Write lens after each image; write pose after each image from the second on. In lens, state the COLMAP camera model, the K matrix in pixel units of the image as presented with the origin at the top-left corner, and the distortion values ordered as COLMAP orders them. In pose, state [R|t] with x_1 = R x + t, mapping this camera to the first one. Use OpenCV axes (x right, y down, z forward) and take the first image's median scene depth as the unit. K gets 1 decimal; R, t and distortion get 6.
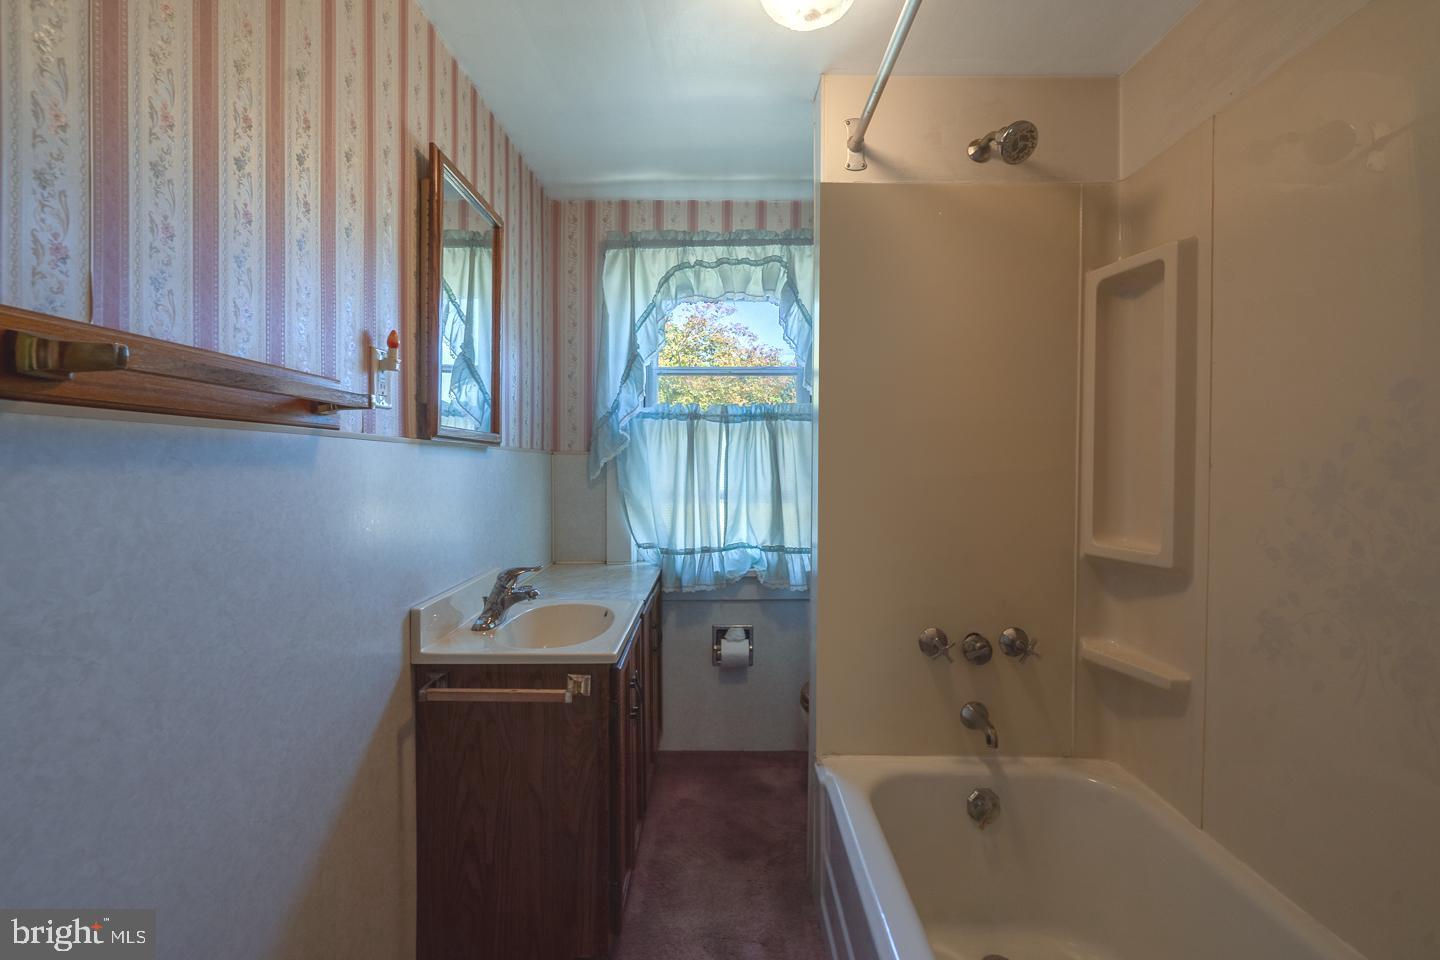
lens RADIAL K [[660.5, 0, 707.3], [0, 660.5, 470.1], [0, 0, 1]] dist [-0.002252, 0.001535]
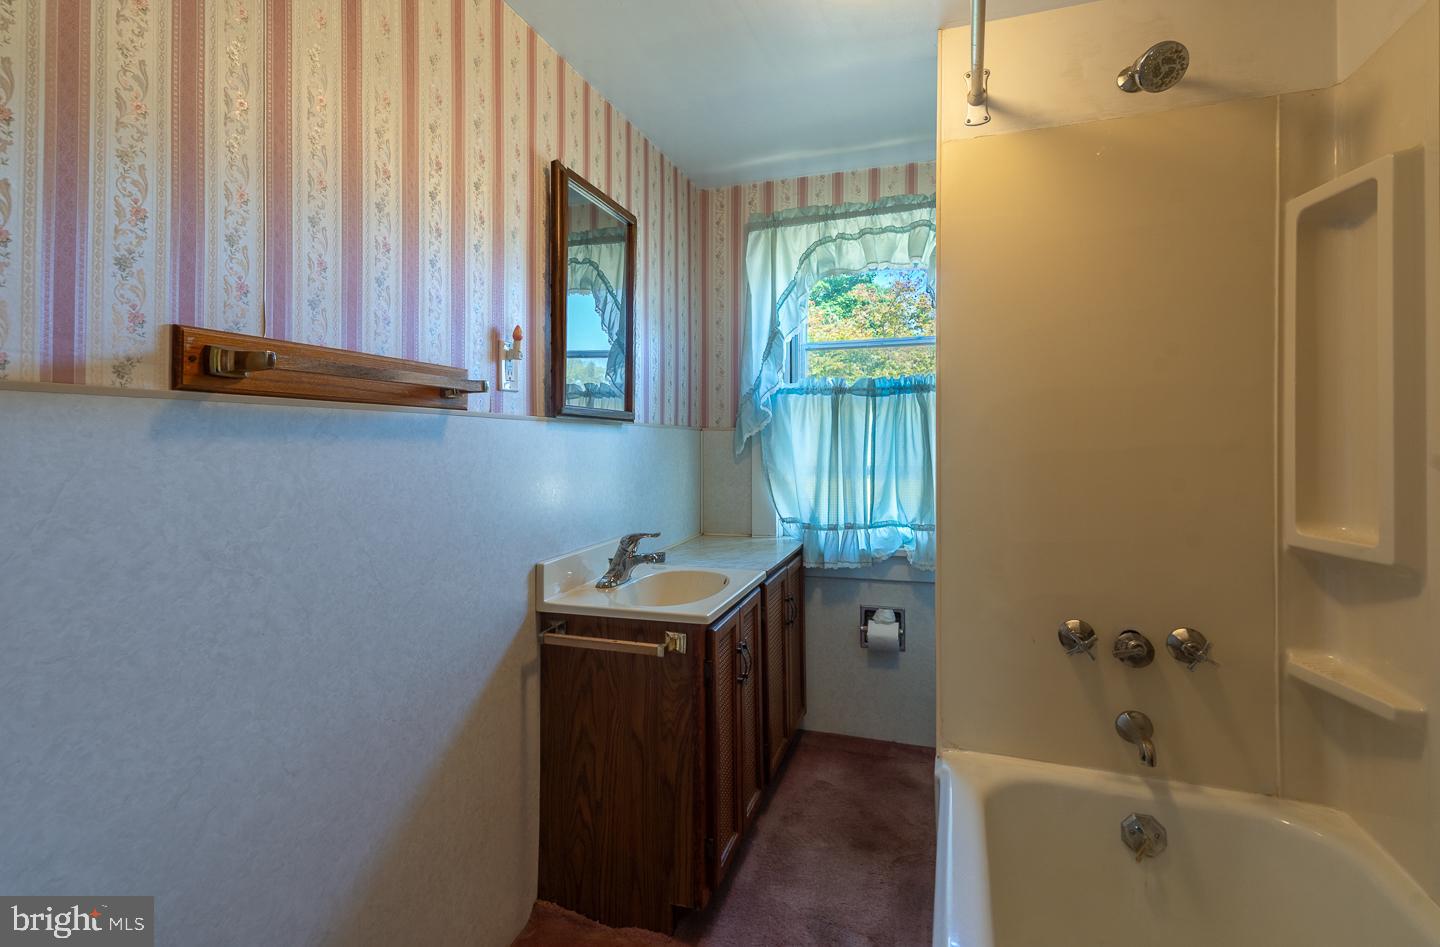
lens RADIAL K [[685.3, 0, 716.9], [0, 685.3, 431.1], [0, 0, 1]] dist [0.042745, -0.011050]
pose [[0.952706, -0.009525, -0.303745, 0.167276], [0.001857, 0.999672, -0.025525, 0.007288], [0.303889, 0.023754, 0.952411, -0.046320]]
